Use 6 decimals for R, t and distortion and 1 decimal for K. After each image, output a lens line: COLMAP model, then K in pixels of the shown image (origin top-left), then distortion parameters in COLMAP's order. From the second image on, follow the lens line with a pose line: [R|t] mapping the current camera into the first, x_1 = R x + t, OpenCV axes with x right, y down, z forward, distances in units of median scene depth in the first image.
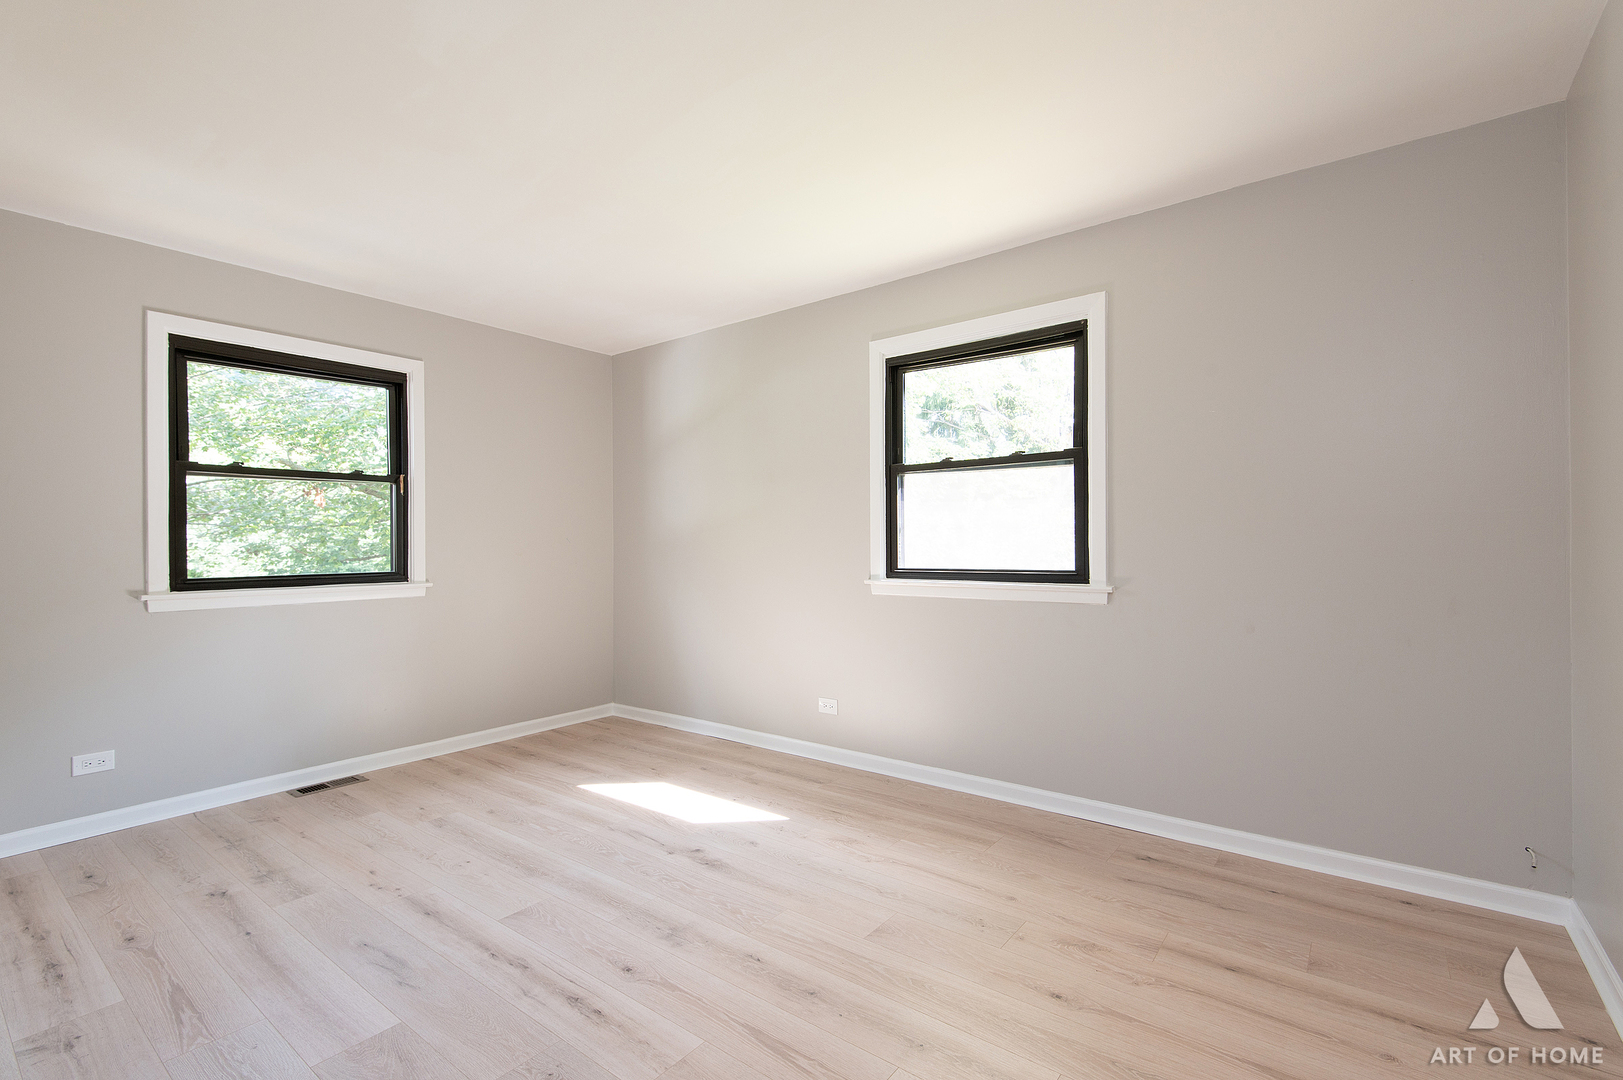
lens RADIAL K [[731.7, 0, 813.3], [0, 731.7, 544.1], [0, 0, 1]] dist [-0.010107, -0.000286]
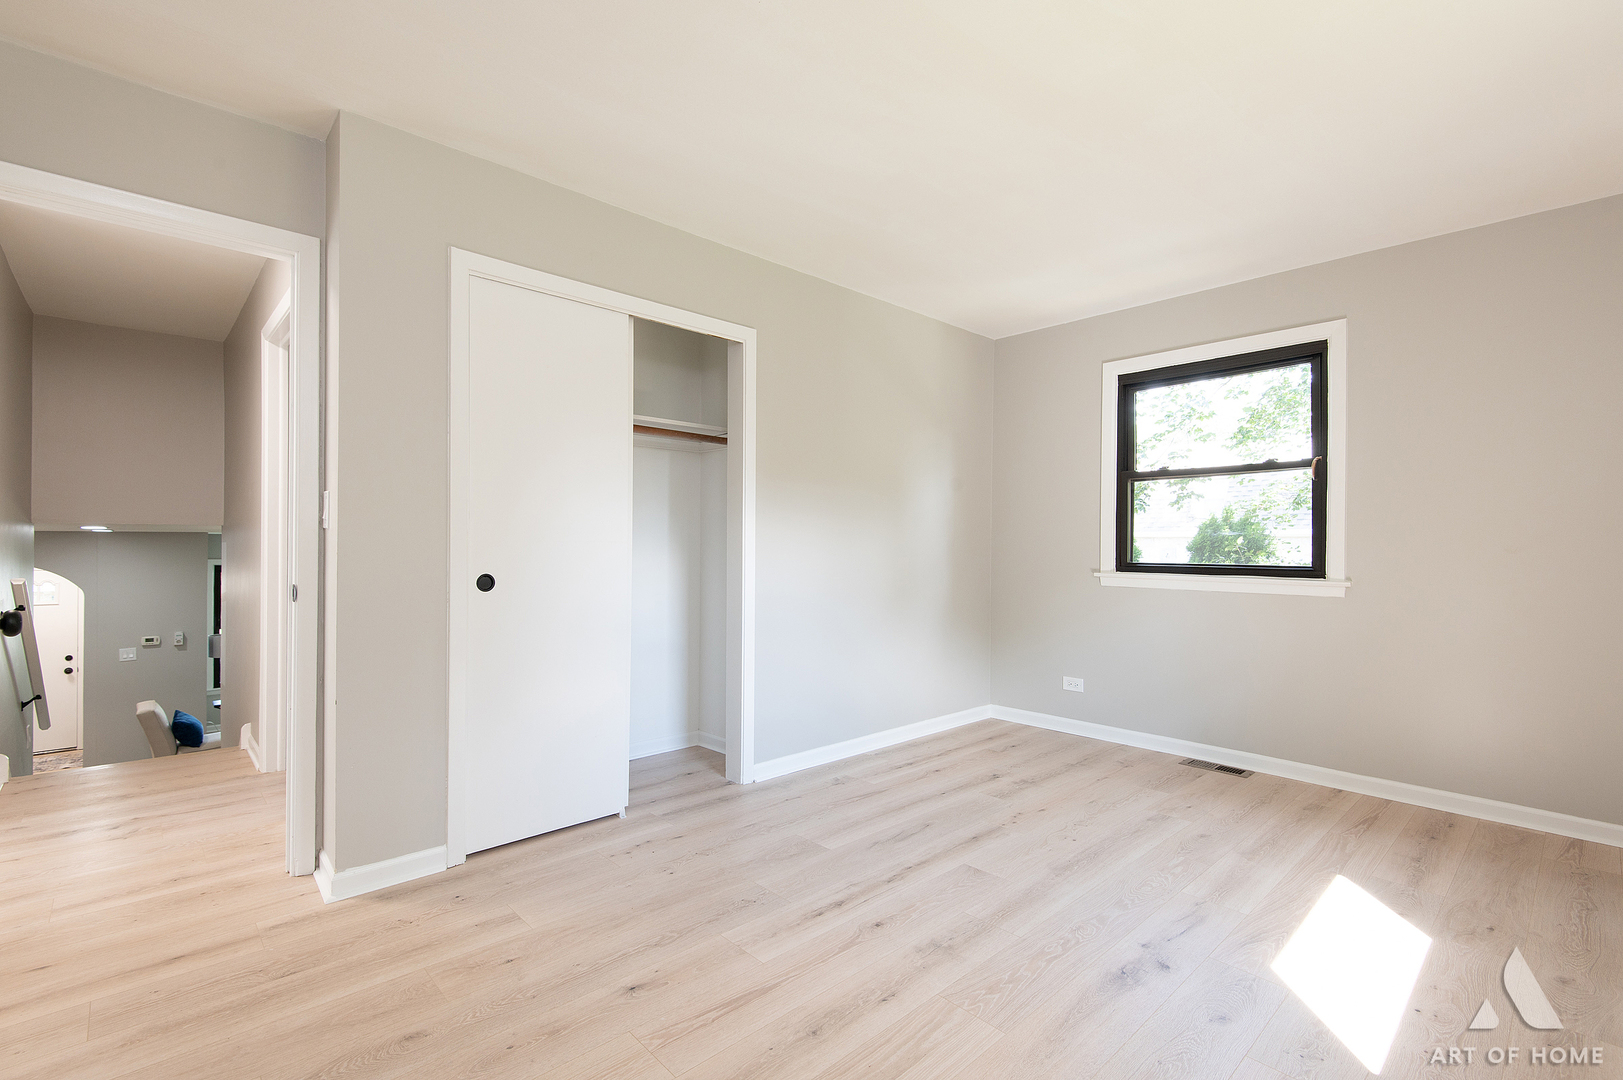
lens RADIAL K [[731.1, 0, 806.9], [0, 731.1, 540.8], [0, 0, 1]] dist [0.038503, -0.019884]
pose [[-0.175628, 0.007696, -0.984426, 0.547736], [-0.000992, 0.999968, 0.007995, -0.000197], [0.984456, 0.002381, -0.175615, 0.702137]]
